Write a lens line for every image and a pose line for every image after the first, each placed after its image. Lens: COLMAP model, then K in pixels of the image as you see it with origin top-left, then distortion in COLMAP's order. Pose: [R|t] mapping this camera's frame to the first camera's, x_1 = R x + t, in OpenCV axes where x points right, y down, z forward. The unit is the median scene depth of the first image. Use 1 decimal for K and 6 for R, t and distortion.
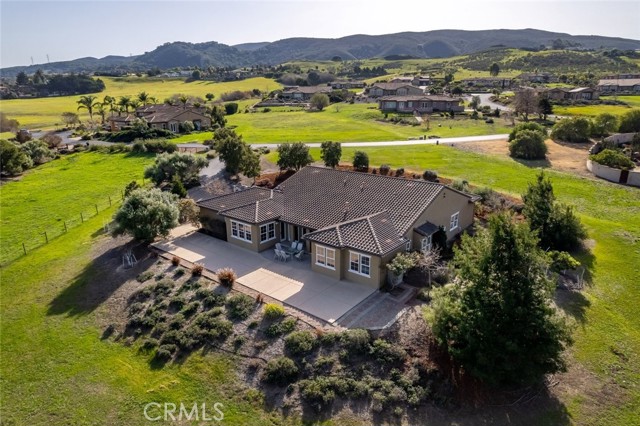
lens RADIAL K [[409.2, 0, 319.8], [0, 409.2, 212.0], [0, 0, 1]] dist [-0.077070, 0.069179]
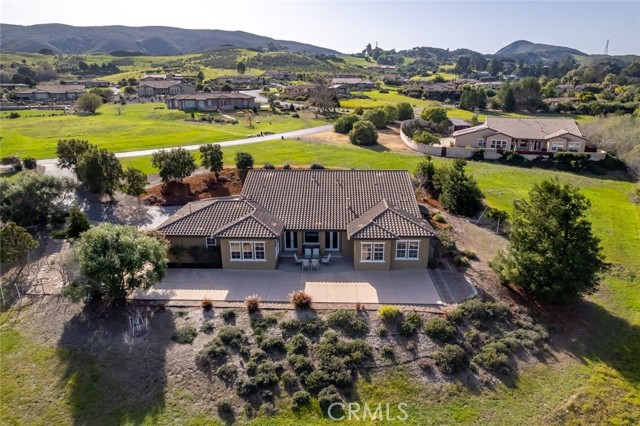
lens RADIAL K [[409.2, 0, 320.4], [0, 409.2, 212.2], [0, 0, 1]] dist [-0.077070, 0.069179]
pose [[0.798455, -0.174029, 0.576353, -0.611912], [0.171098, 0.983431, 0.059914, -0.065765], [-0.577230, 0.050774, 0.815001, 0.225631]]
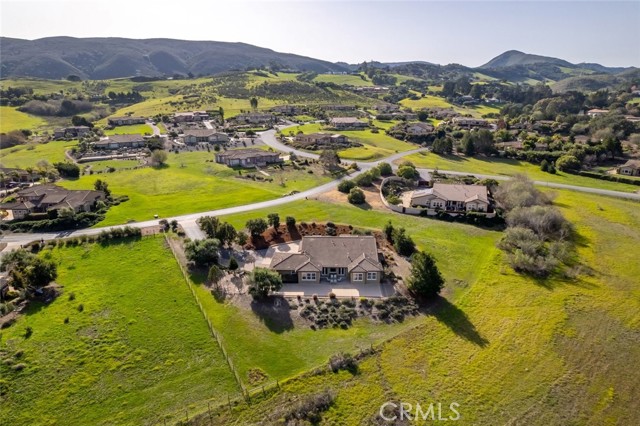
lens RADIAL K [[409.2, 0, 319.7], [0, 409.2, 216.1], [0, 0, 1]] dist [-0.077070, 0.069179]
pose [[0.794183, -0.174979, 0.581942, -1.512765], [0.169380, 0.983435, 0.064546, -0.446884], [-0.583596, 0.047308, 0.810665, -0.916371]]
